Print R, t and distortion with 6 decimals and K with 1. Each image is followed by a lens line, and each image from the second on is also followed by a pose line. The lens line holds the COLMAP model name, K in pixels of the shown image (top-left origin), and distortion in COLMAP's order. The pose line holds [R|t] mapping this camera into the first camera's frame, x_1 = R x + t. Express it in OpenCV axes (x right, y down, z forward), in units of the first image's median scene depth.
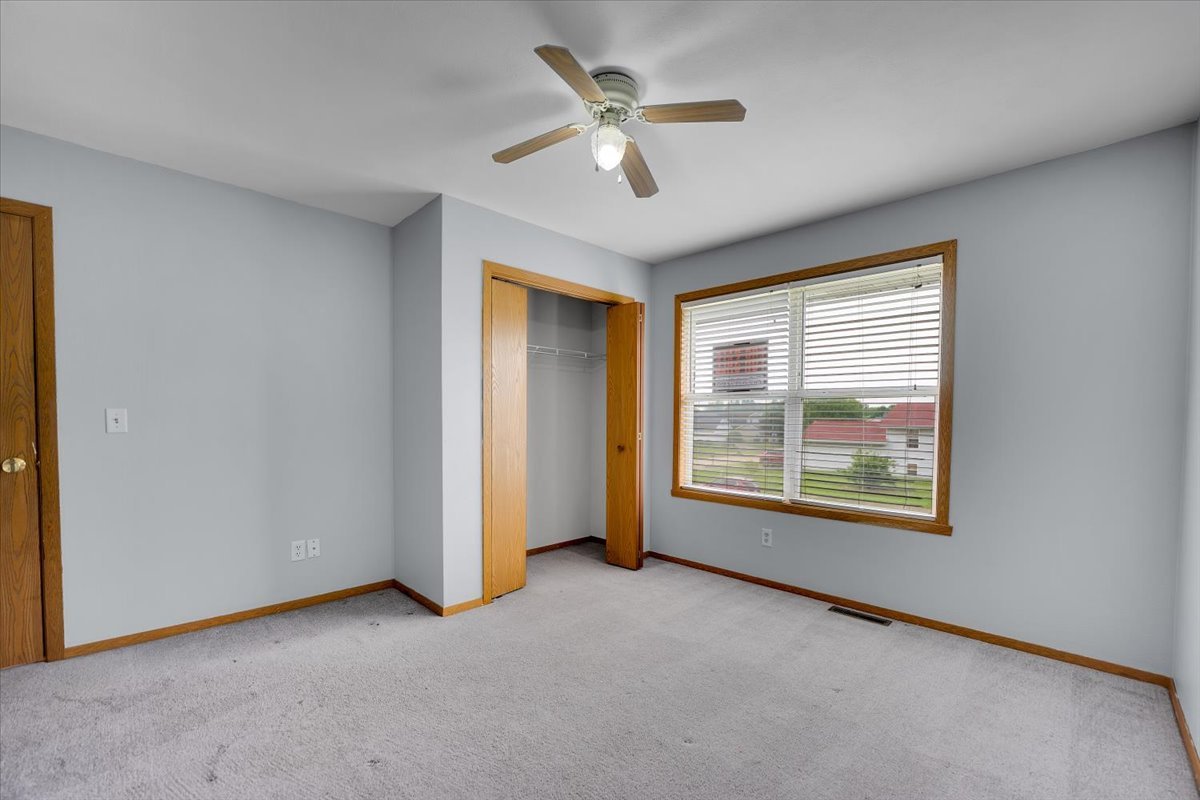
lens RADIAL K [[504.4, 0, 620.6], [0, 504.4, 433.2], [0, 0, 1]] dist [-0.023850, -0.000080]
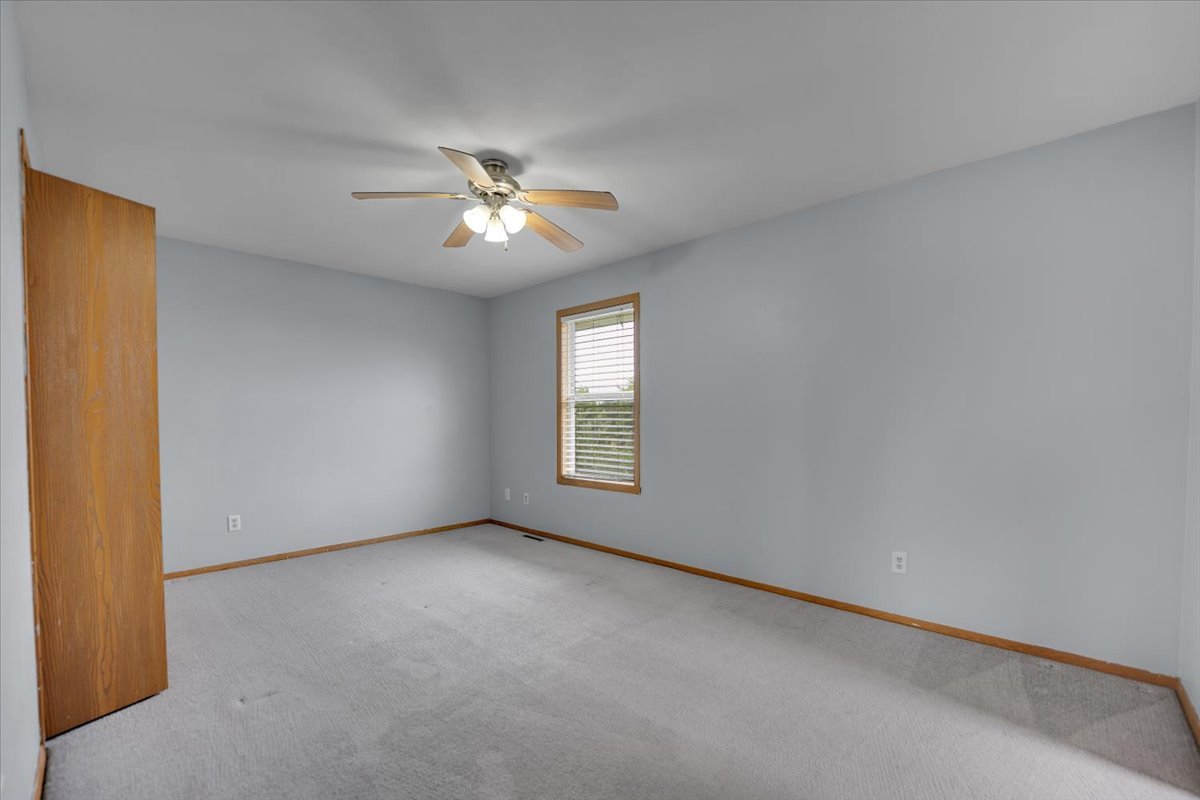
lens RADIAL K [[535.7, 0, 617.6], [0, 535.7, 435.5], [0, 0, 1]] dist [-0.021180, 0.000021]
pose [[0.999911, -0.013152, -0.002047, 0.268326], [0.013161, 0.999904, 0.004273, 0.011072], [0.001990, -0.004299, 0.999989, -0.256195]]
